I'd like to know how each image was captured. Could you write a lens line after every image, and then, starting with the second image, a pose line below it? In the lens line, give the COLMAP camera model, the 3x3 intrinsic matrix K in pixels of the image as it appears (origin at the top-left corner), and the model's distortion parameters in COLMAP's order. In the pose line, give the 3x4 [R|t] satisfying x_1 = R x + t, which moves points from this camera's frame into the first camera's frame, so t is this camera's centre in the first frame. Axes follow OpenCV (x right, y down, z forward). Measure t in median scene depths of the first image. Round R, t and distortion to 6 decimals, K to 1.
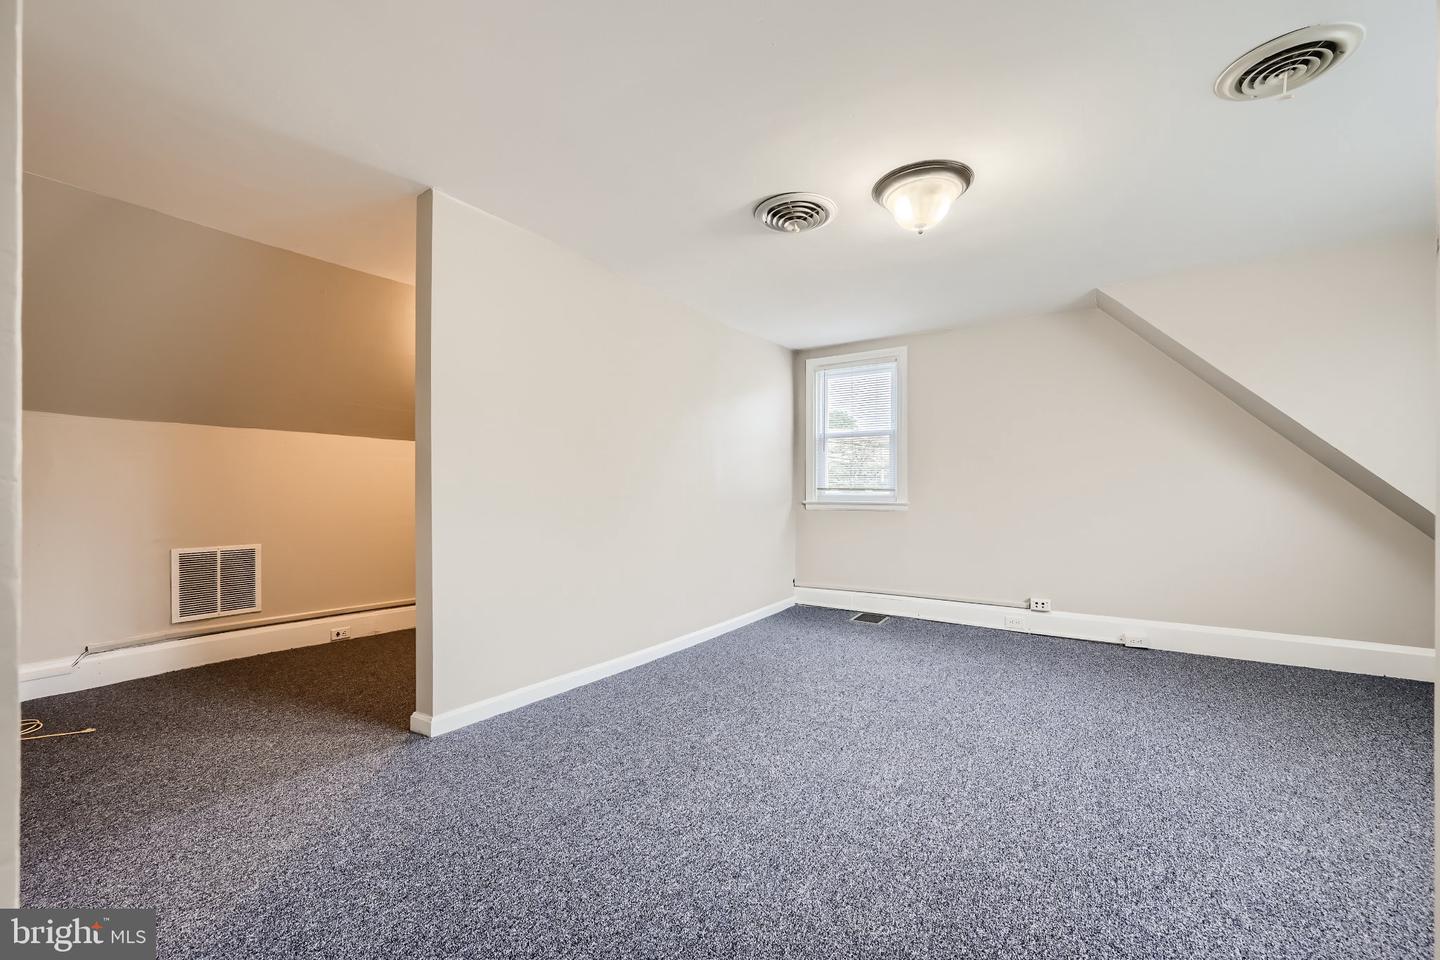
lens RADIAL K [[575.8, 0, 714.3], [0, 575.8, 489.6], [0, 0, 1]] dist [0.000165, 0.000275]
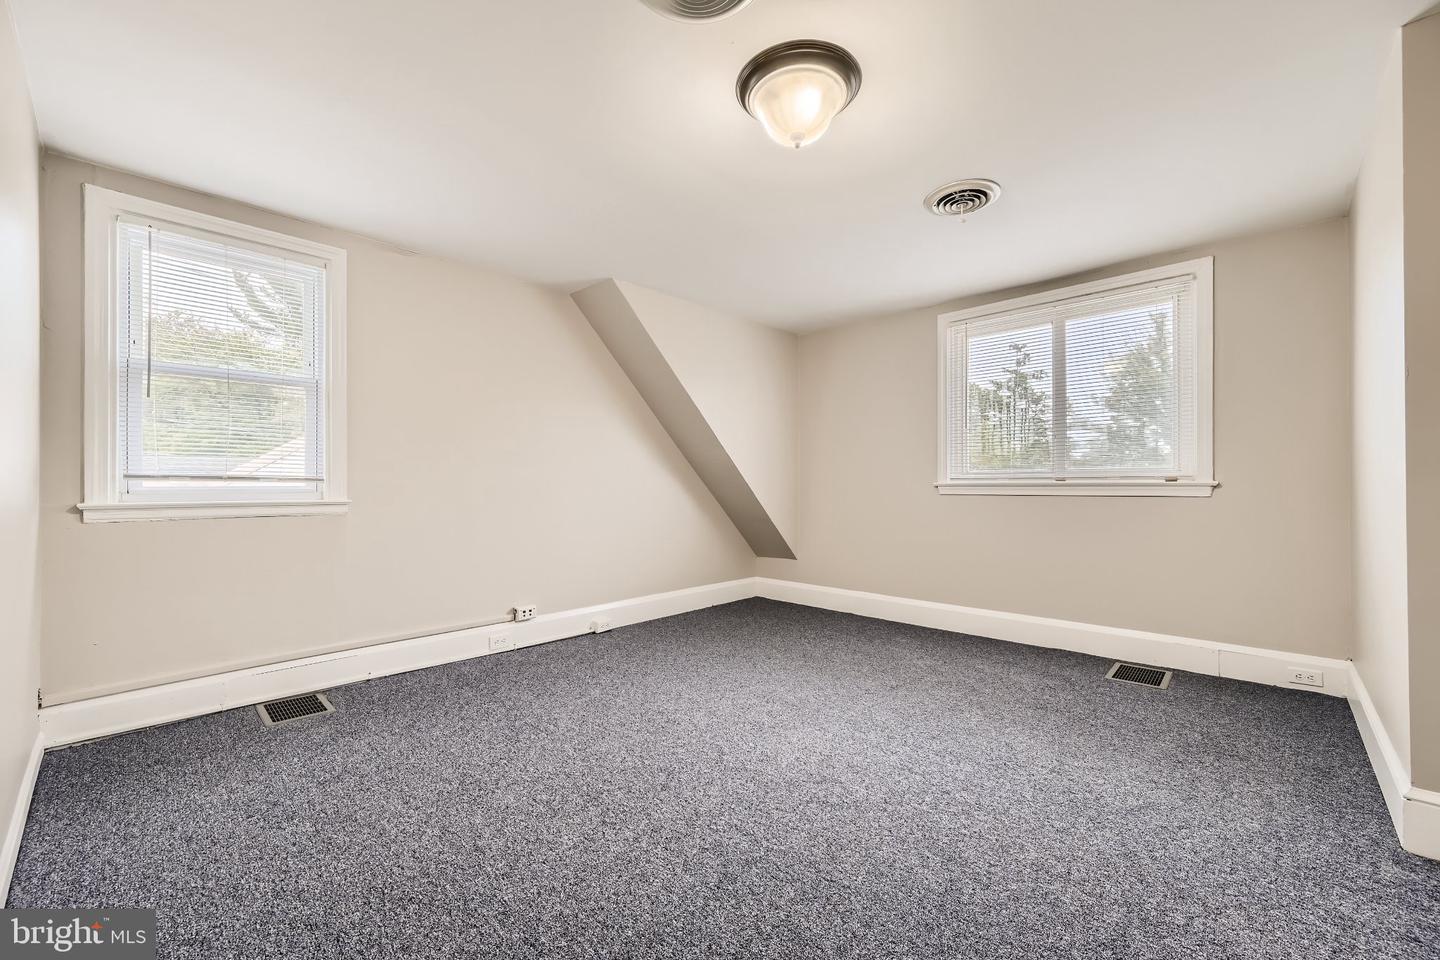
lens RADIAL K [[575.8, 0, 716.1], [0, 575.8, 477.9], [0, 0, 1]] dist [0.000165, 0.000275]
pose [[0.170319, 0.012830, 0.985305, -0.242792], [-0.000904, 0.999917, -0.012864, 0.007131], [-0.985388, 0.001300, 0.170317, 0.566739]]
